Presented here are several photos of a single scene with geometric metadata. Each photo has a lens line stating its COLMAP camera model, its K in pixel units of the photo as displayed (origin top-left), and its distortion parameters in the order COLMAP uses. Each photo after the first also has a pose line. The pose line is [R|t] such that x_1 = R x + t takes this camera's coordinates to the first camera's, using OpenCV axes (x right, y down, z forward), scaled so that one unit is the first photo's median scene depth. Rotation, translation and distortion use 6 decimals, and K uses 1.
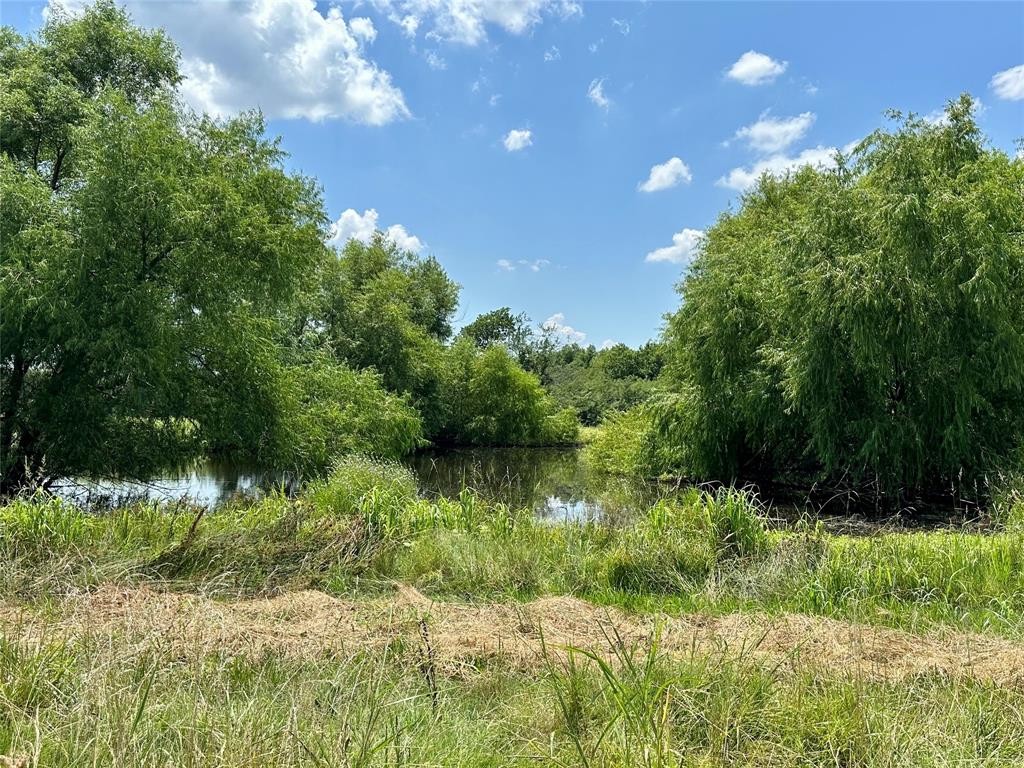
lens RADIAL K [[924.0, 0, 512.0], [0, 924.0, 384.0], [0, 0, 1]] dist [-0.005897, -0.001825]
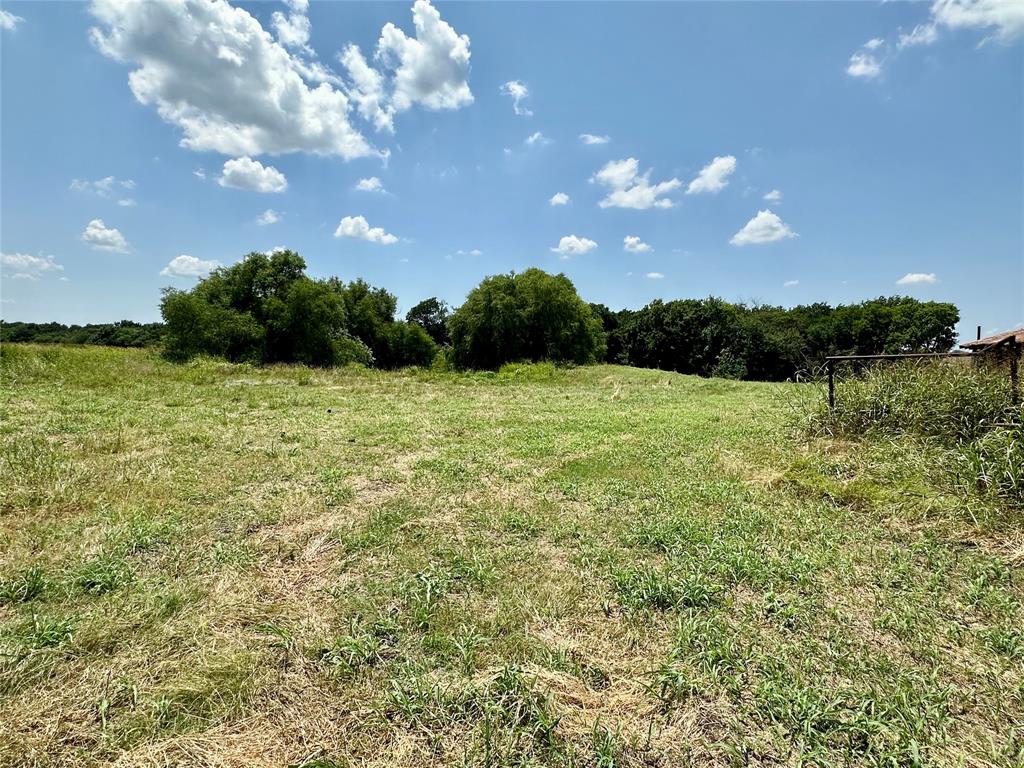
lens RADIAL K [[590.3, 0, 512.0], [0, 590.3, 384.0], [0, 0, 1]] dist [0.002833, 0.000121]
pose [[0.995930, -0.006356, 0.089906, 0.108846], [-0.001355, 0.996342, 0.085443, -0.020970], [-0.090120, -0.085218, 0.992278, -0.630869]]
